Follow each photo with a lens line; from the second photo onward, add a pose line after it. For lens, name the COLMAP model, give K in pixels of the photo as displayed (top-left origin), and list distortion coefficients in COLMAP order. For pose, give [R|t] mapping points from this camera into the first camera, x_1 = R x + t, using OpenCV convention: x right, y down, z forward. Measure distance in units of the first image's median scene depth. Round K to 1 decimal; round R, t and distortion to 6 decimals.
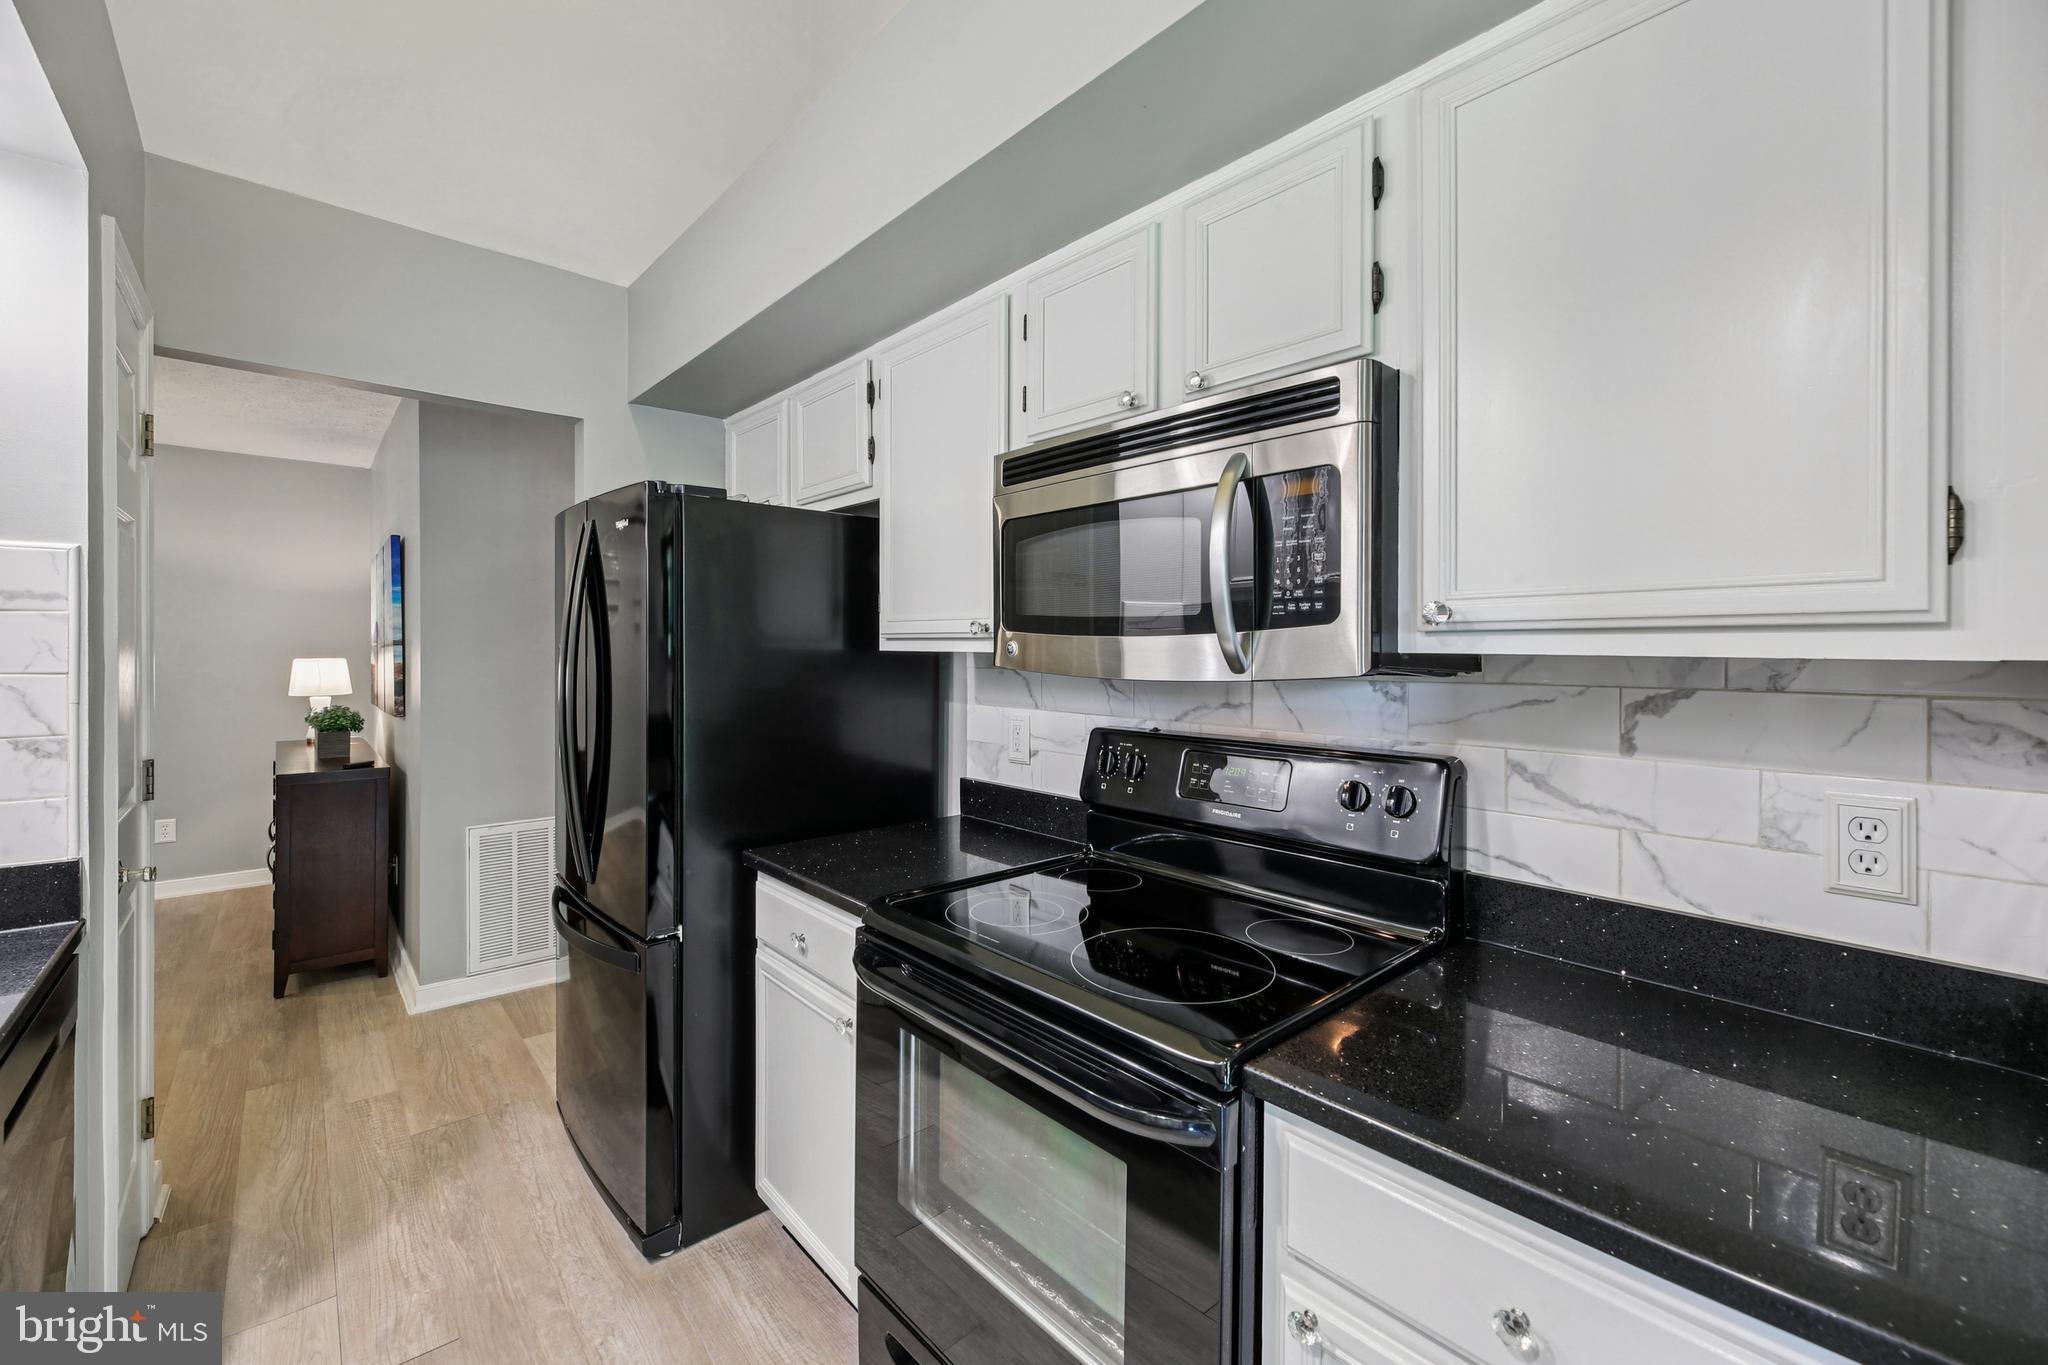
lens RADIAL K [[845.5, 0, 993.5], [0, 845.5, 660.8], [0, 0, 1]] dist [0.000548, -0.001629]
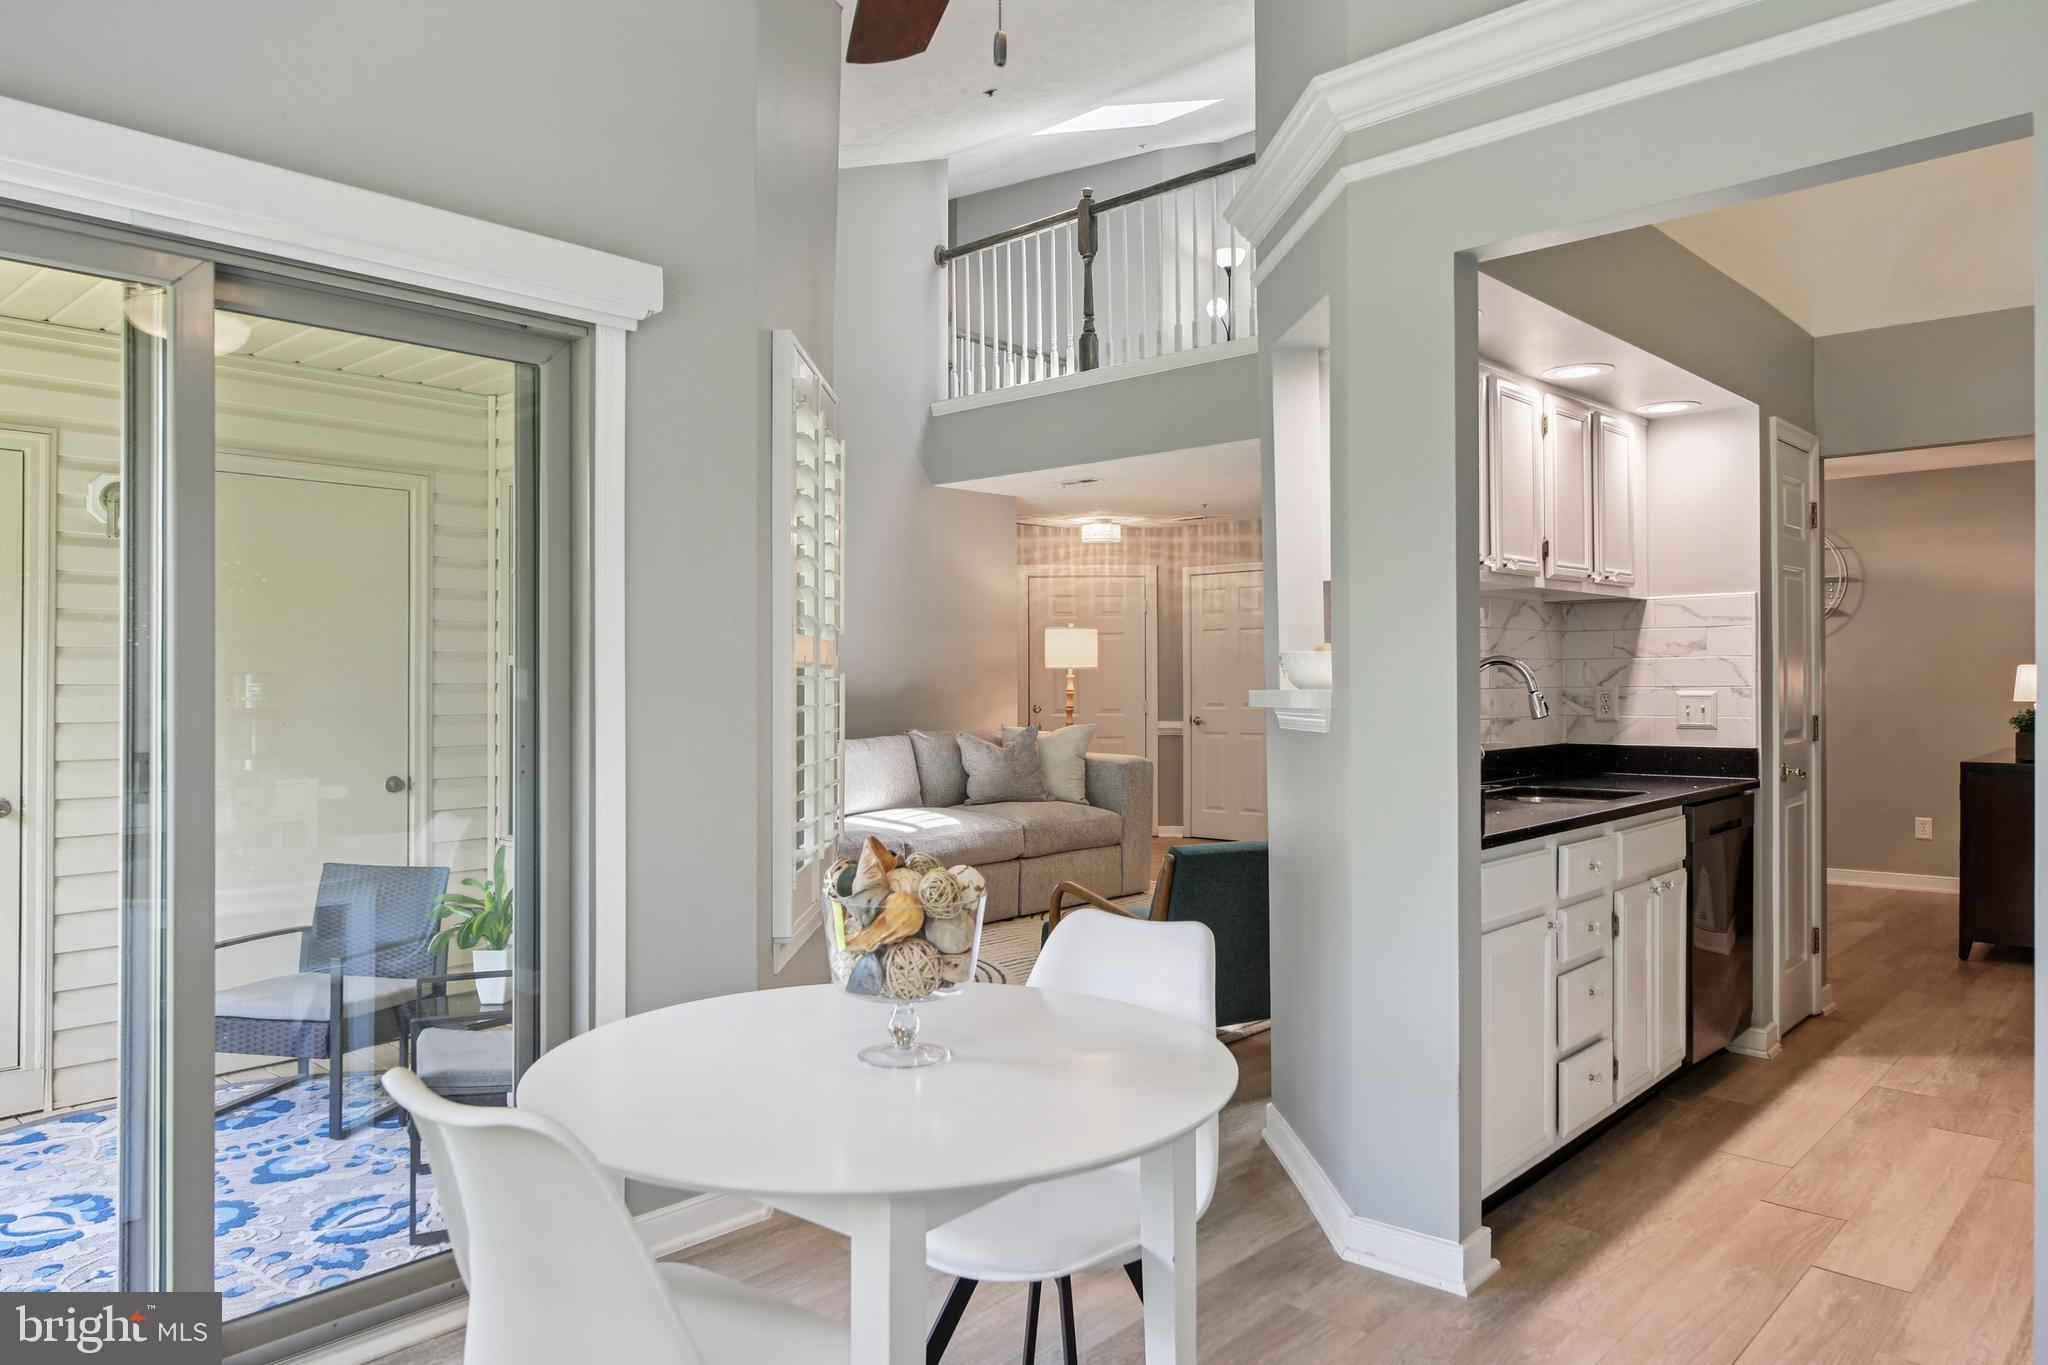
lens RADIAL K [[1323.8, 0, 1016.6], [0, 1323.8, 680.8], [0, 0, 1]] dist [-0.008068, 0.002618]
pose [[0.108873, -0.006563, -0.994034, 1.005526], [-0.005772, 0.999957, -0.007235, 0.058383], [0.994039, 0.006526, 0.108830, -0.593144]]
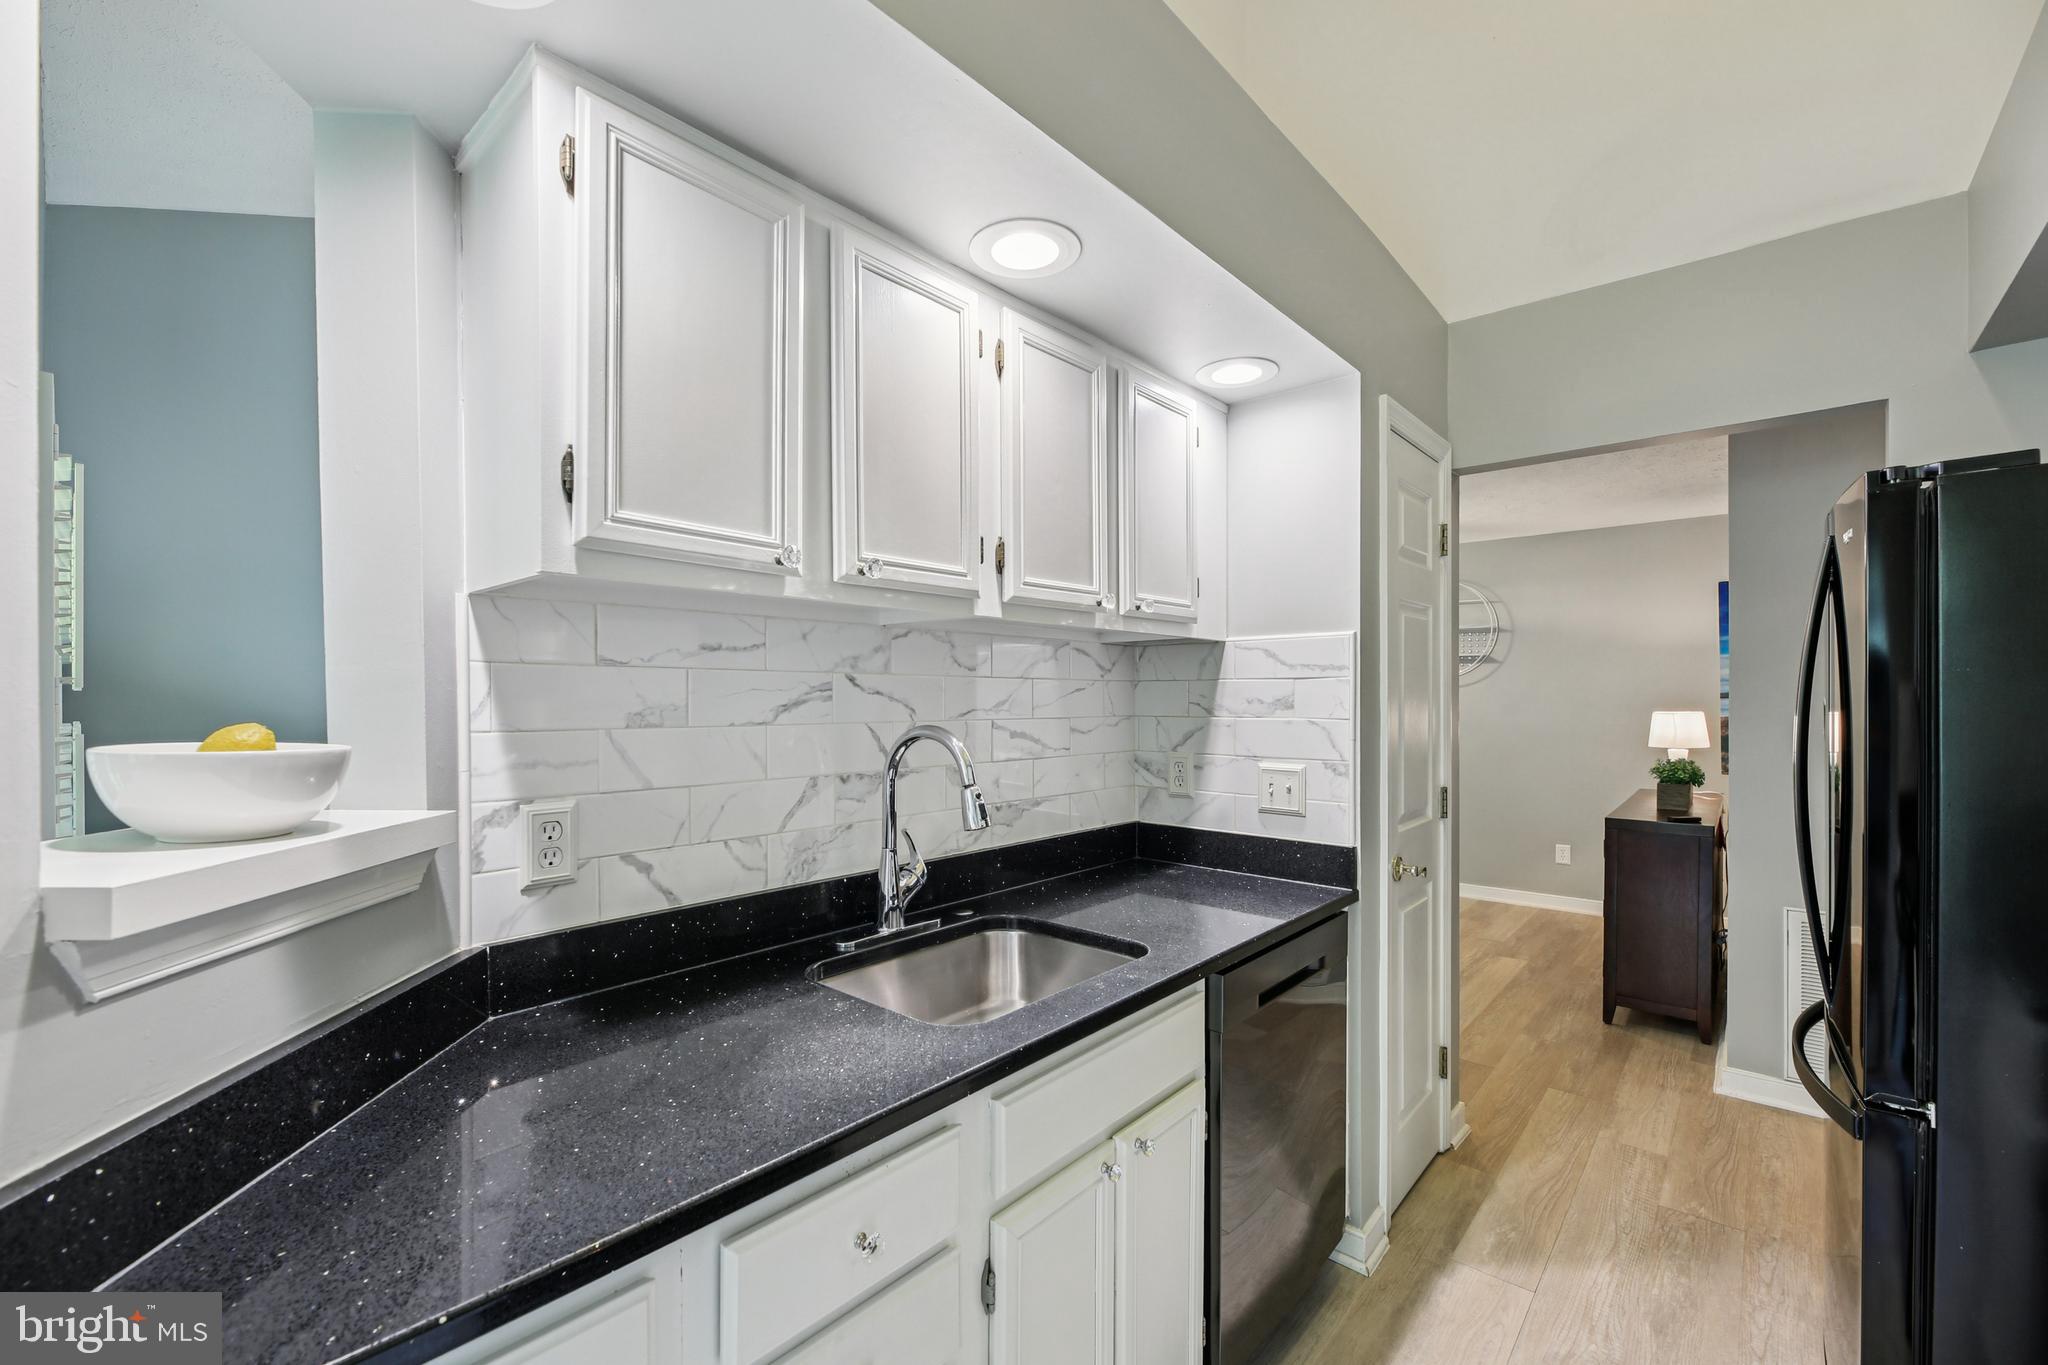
lens RADIAL K [[845.5, 0, 1033.2], [0, 845.5, 698.2], [0, 0, 1]] dist [0.000548, -0.001629]
pose [[0.157683, -0.005201, -0.987476, 0.144996], [-0.012637, 0.999894, -0.007284, -0.002112], [0.987409, 0.013627, 0.157600, 0.122521]]
